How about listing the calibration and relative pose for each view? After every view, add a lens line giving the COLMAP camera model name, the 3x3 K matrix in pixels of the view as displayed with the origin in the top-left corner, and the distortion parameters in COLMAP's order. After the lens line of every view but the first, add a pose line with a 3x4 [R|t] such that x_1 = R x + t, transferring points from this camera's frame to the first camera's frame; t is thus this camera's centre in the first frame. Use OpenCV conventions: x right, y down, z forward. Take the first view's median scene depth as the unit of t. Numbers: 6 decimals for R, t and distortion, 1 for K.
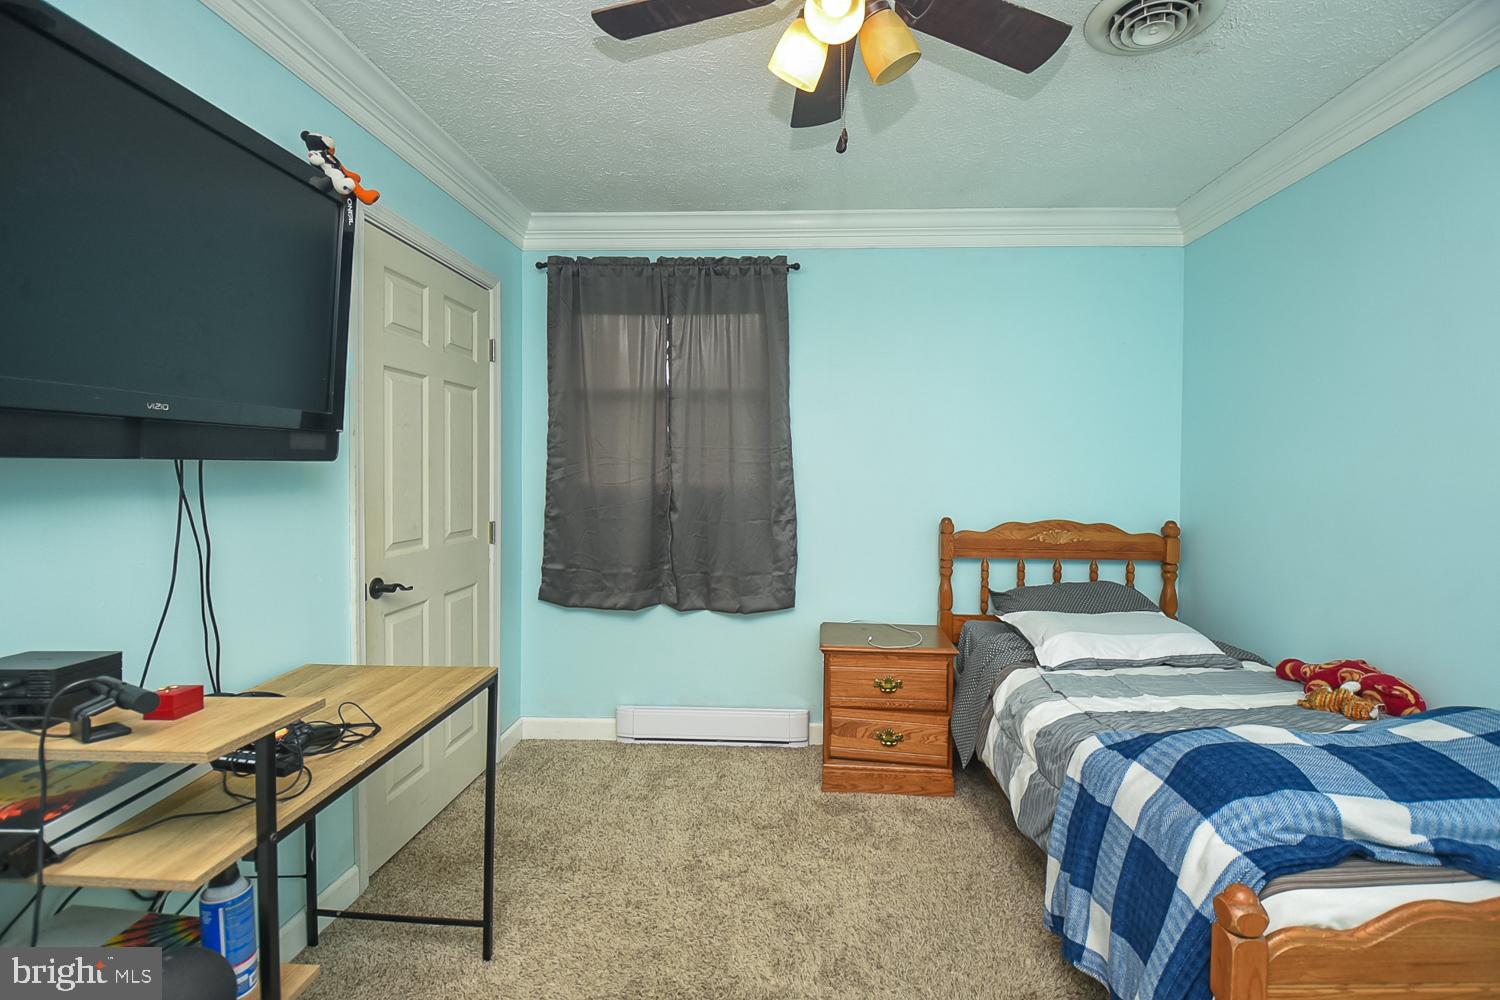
lens RADIAL K [[661.2, 0, 779.0], [0, 661.2, 485.6], [0, 0, 1]] dist [0.004591, -0.020647]
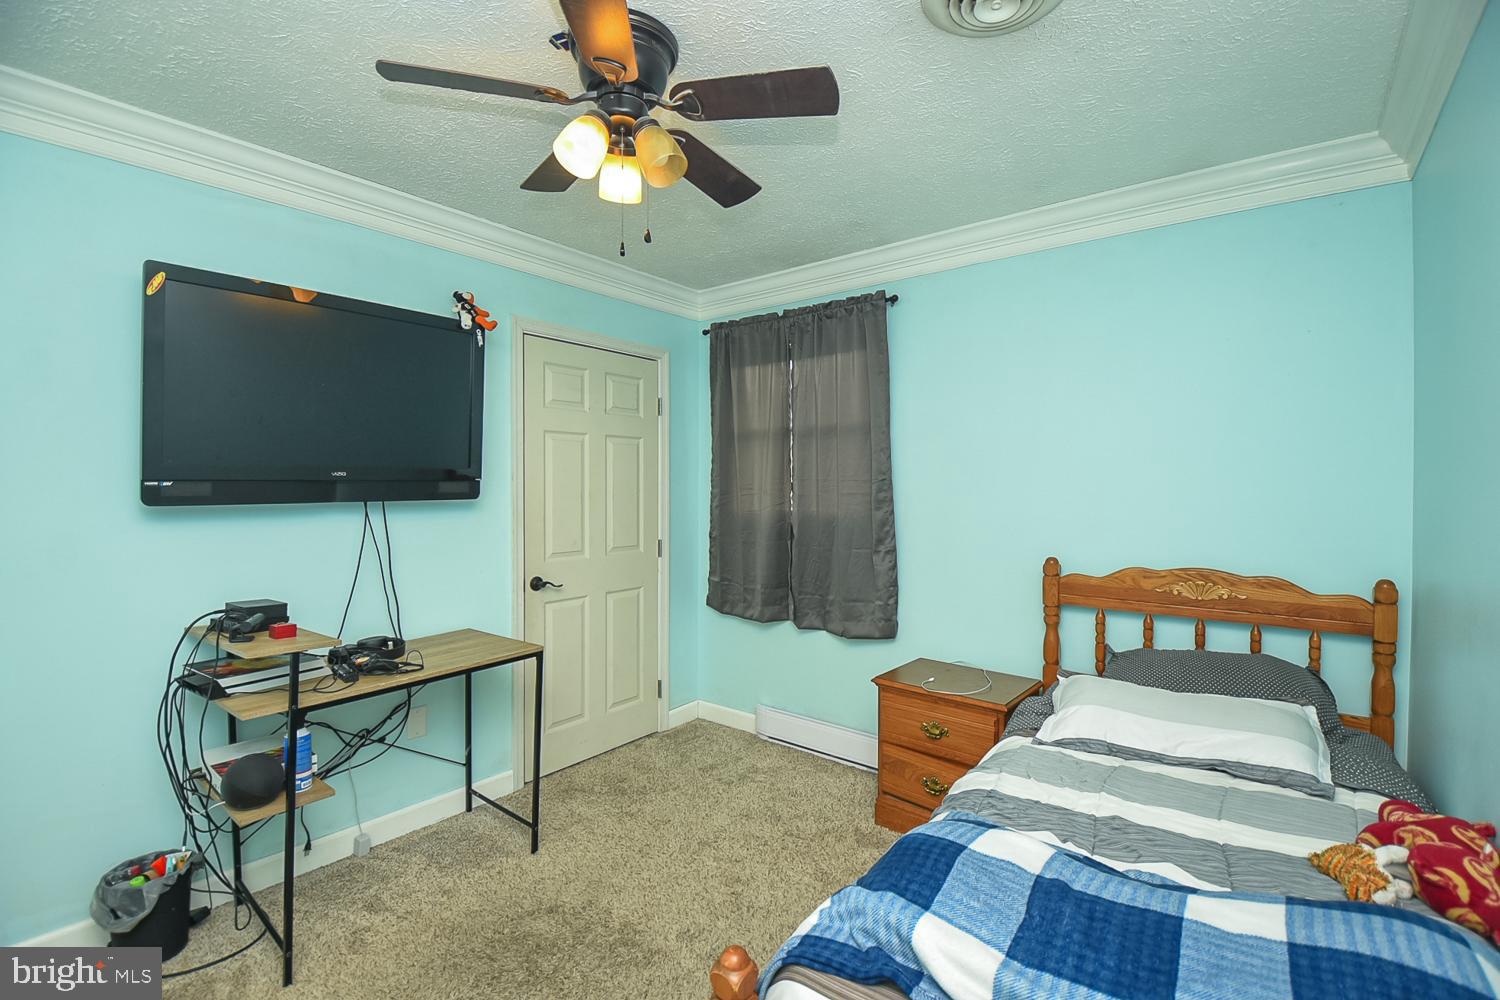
lens RADIAL K [[660.3, 0, 759.2], [0, 660.3, 495.8], [0, 0, 1]] dist [0.002746, -0.017971]
pose [[0.814979, 0.004152, -0.579475, 0.440318], [-0.010352, 0.999919, -0.007393, -0.022105], [0.579397, 0.012024, 0.814957, 0.066996]]
